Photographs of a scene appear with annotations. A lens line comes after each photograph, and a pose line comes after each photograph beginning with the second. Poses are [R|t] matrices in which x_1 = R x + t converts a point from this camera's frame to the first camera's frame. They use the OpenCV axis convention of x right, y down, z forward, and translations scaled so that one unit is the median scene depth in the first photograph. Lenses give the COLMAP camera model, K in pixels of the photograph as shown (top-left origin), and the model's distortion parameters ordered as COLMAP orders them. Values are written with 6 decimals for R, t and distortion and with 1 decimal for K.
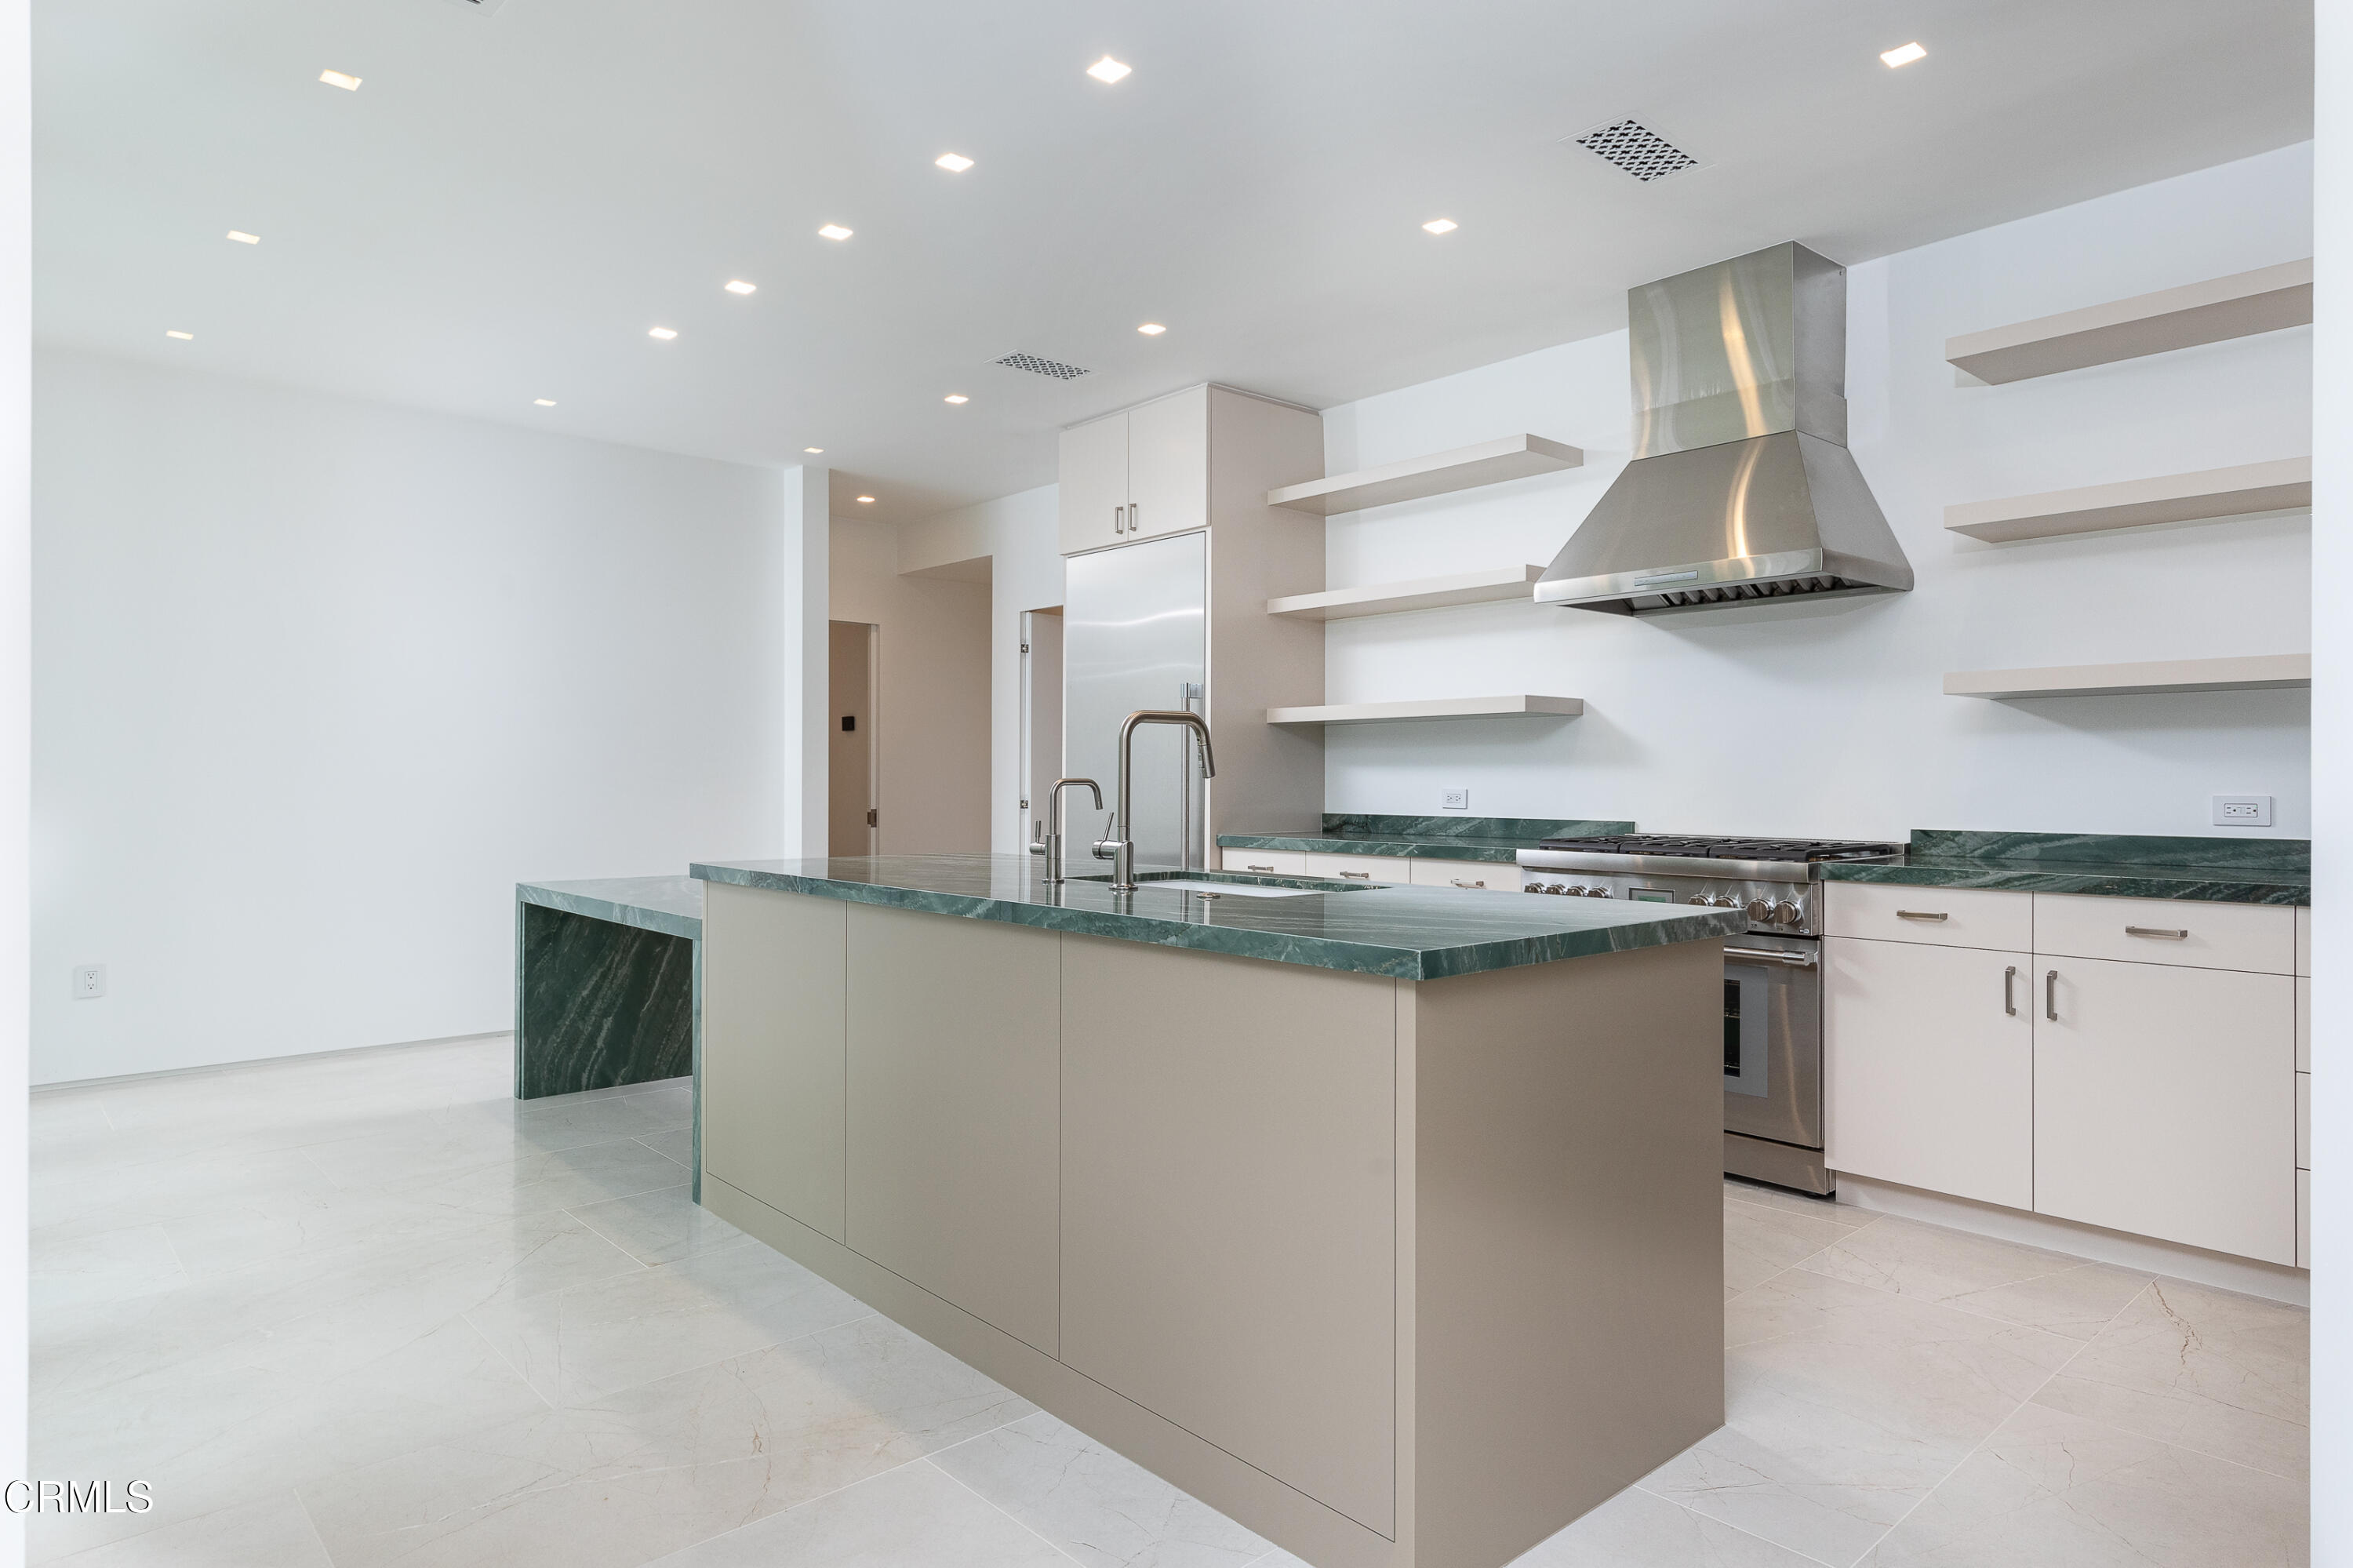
lens RADIAL K [[1421.0, 0, 1161.4], [0, 1421.0, 784.1], [0, 0, 1]] dist [0.003851, -0.003444]
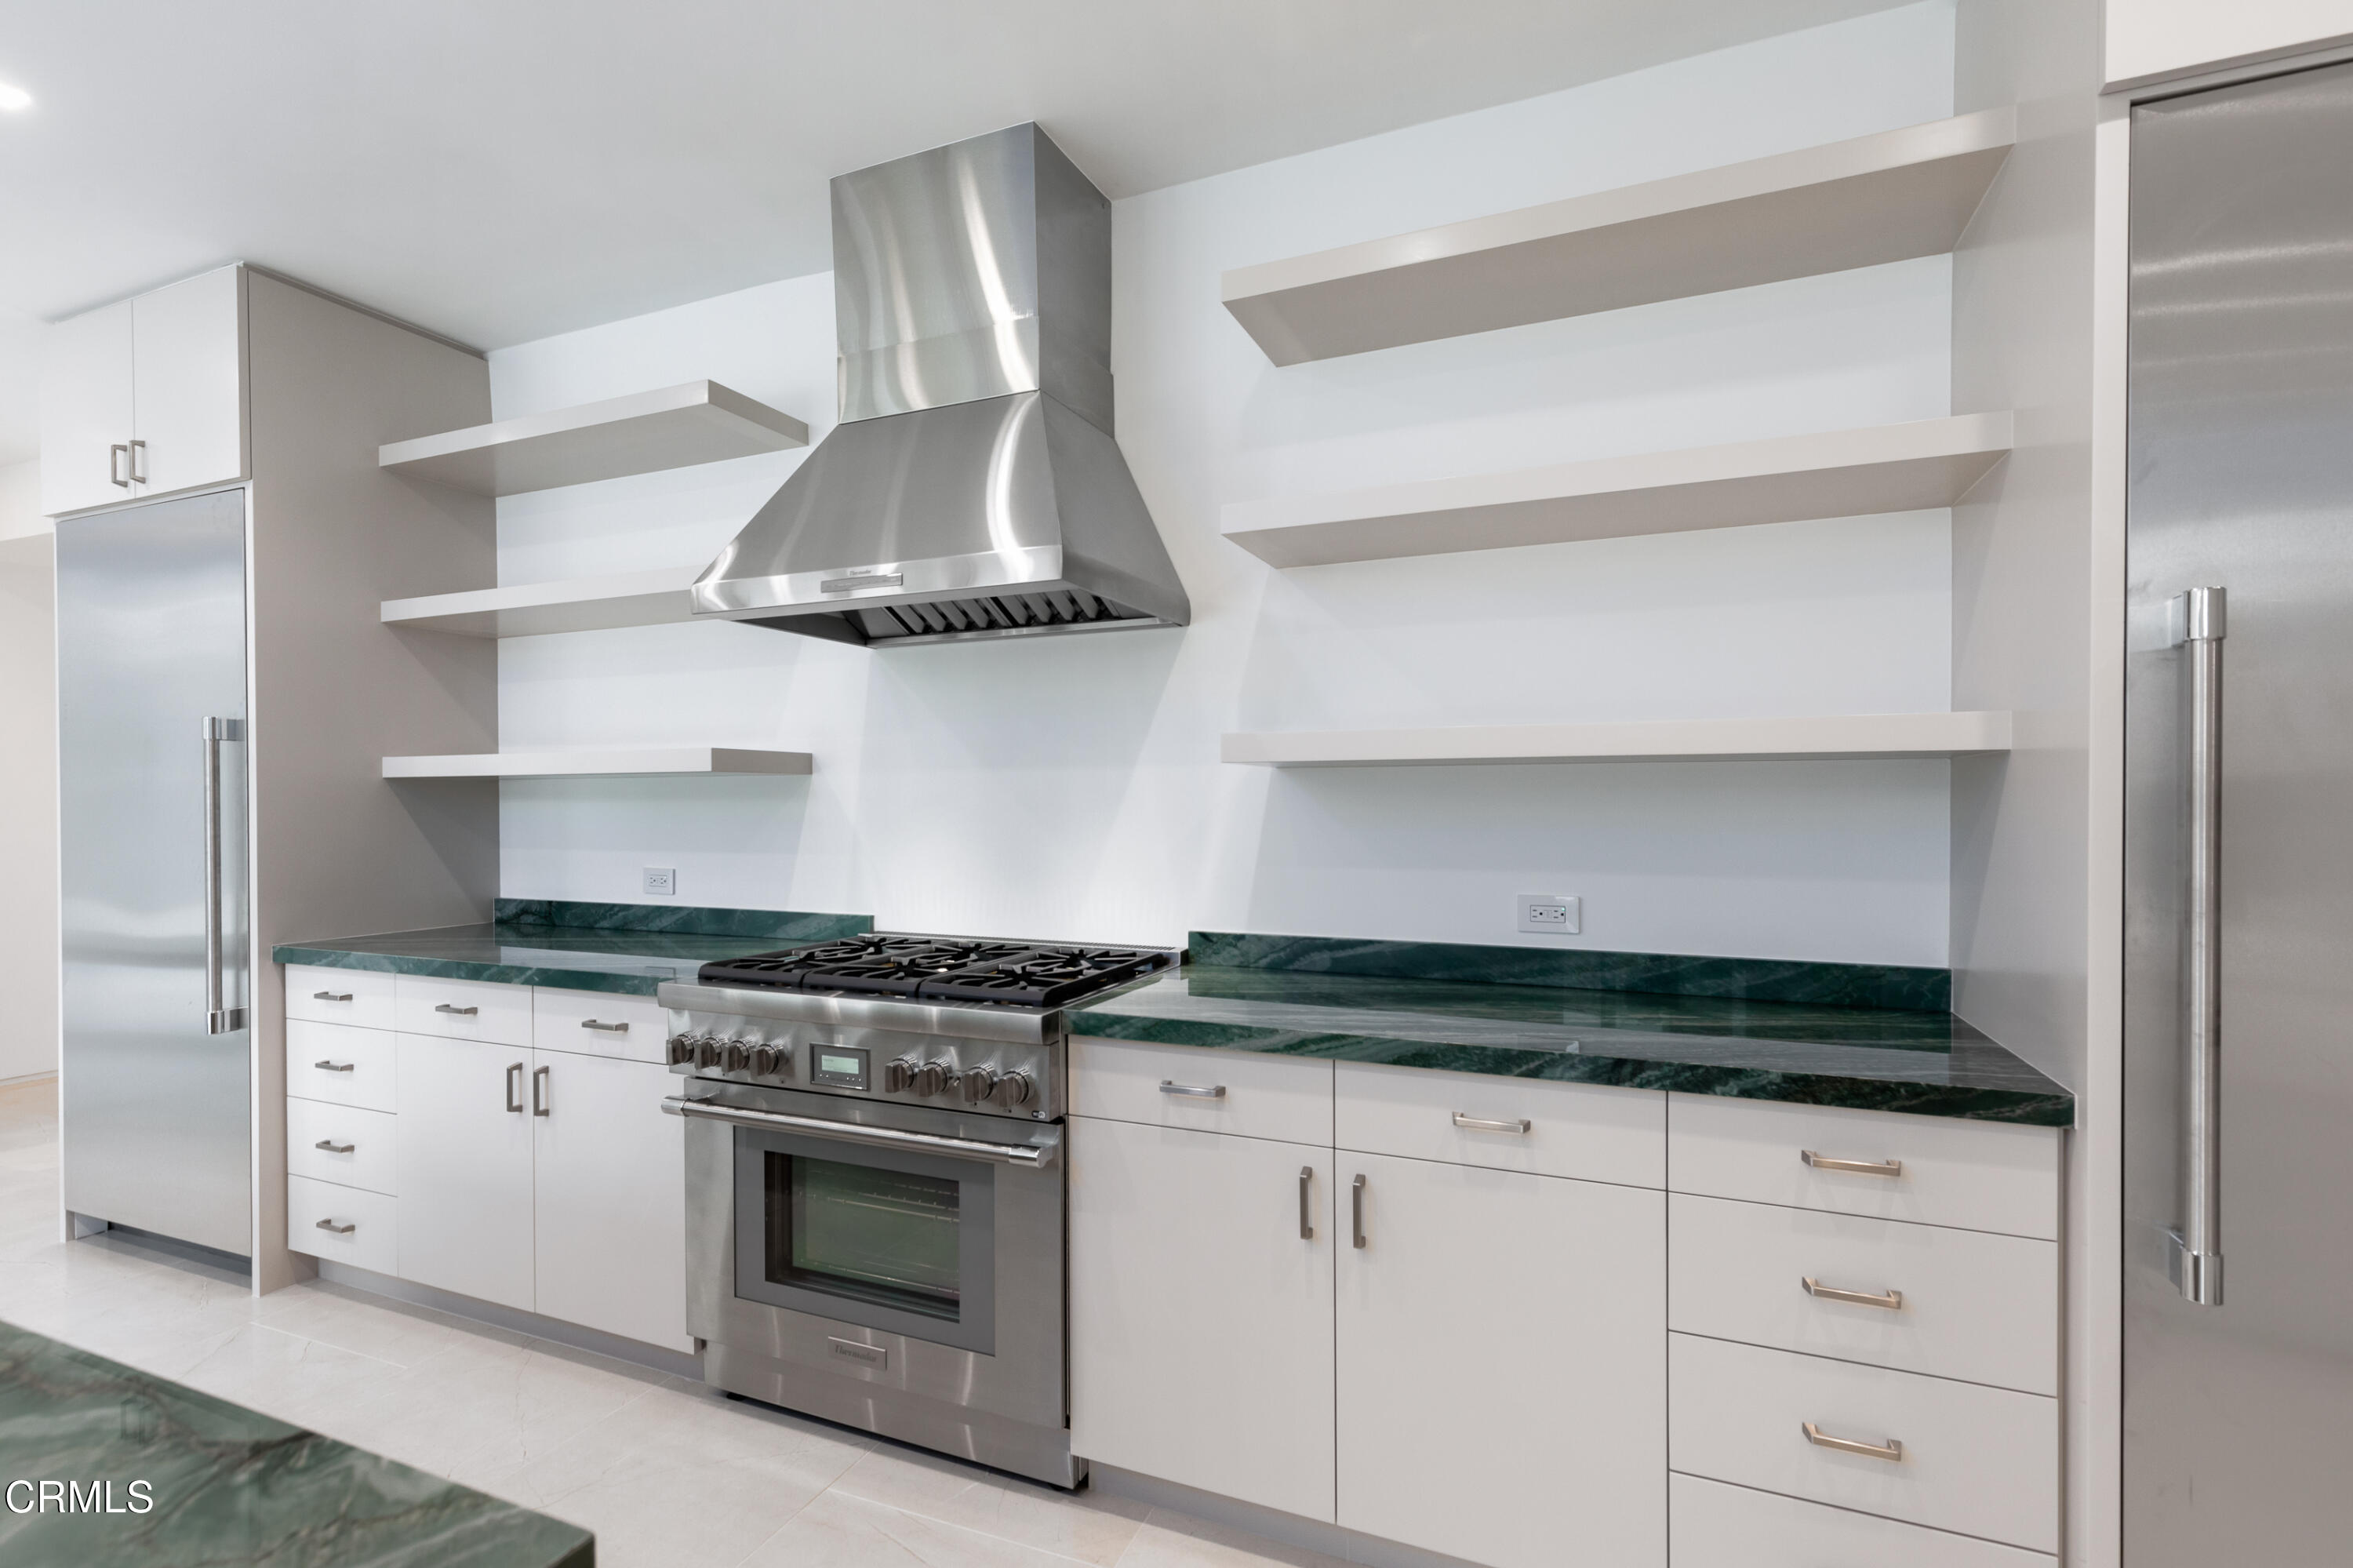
lens RADIAL K [[1076.1, 0, 1190.8], [0, 1076.1, 795.4], [0, 0, 1]] dist [-0.026812, 0.000092]
pose [[0.897229, 0.000295, 0.441565, 0.271465], [0.003027, 0.999972, -0.006819, -0.039507], [-0.441555, 0.007455, 0.897203, 0.476476]]
